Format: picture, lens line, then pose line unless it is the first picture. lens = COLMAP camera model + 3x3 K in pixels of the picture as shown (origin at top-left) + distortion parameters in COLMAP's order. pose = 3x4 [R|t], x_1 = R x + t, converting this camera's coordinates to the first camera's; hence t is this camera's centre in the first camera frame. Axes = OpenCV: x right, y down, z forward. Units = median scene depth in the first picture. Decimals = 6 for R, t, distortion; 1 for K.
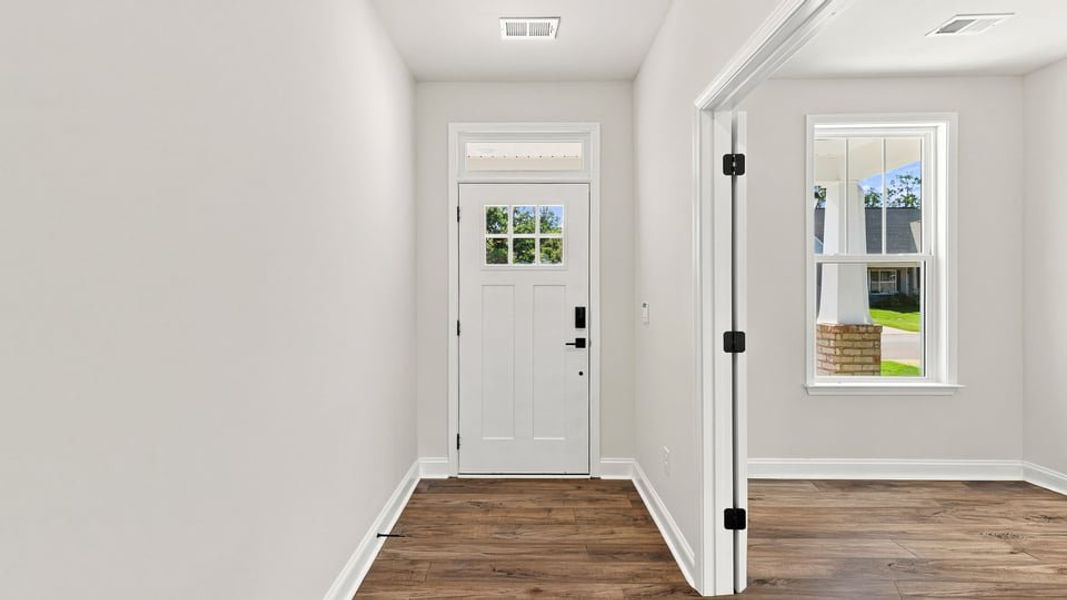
lens RADIAL K [[454.6, 0, 518.1], [0, 454.6, 290.3], [0, 0, 1]] dist [0.008608, -0.000005]
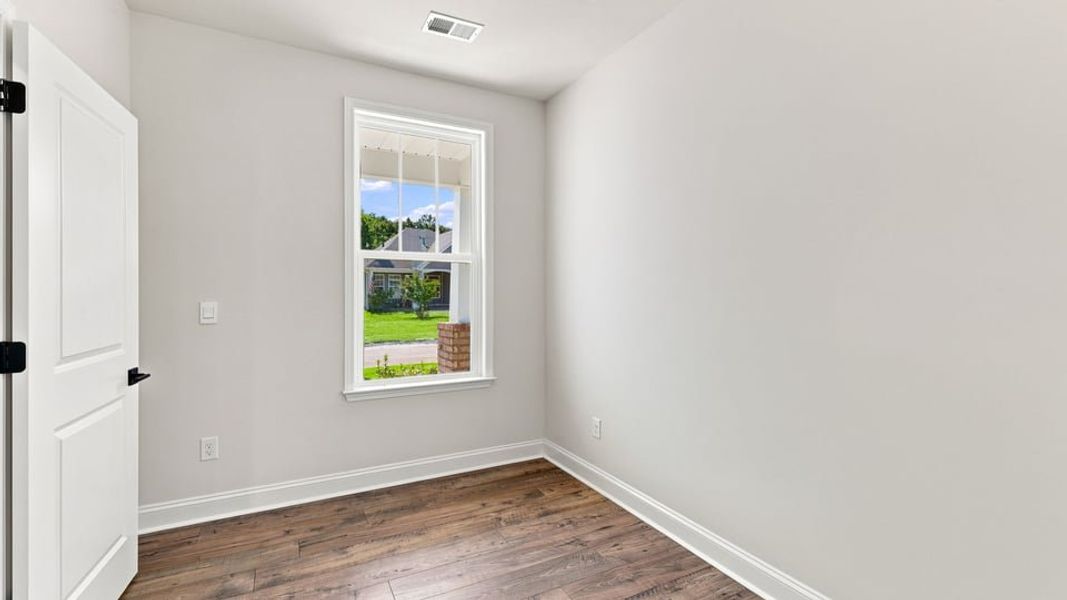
lens RADIAL K [[454.6, 0, 518.1], [0, 454.6, 290.3], [0, 0, 1]] dist [0.008608, -0.000005]
pose [[0.886865, 0.006344, 0.461984, 0.516585], [-0.003808, 0.999972, -0.006422, 0.009197], [-0.462012, 0.003936, 0.886865, 0.027287]]
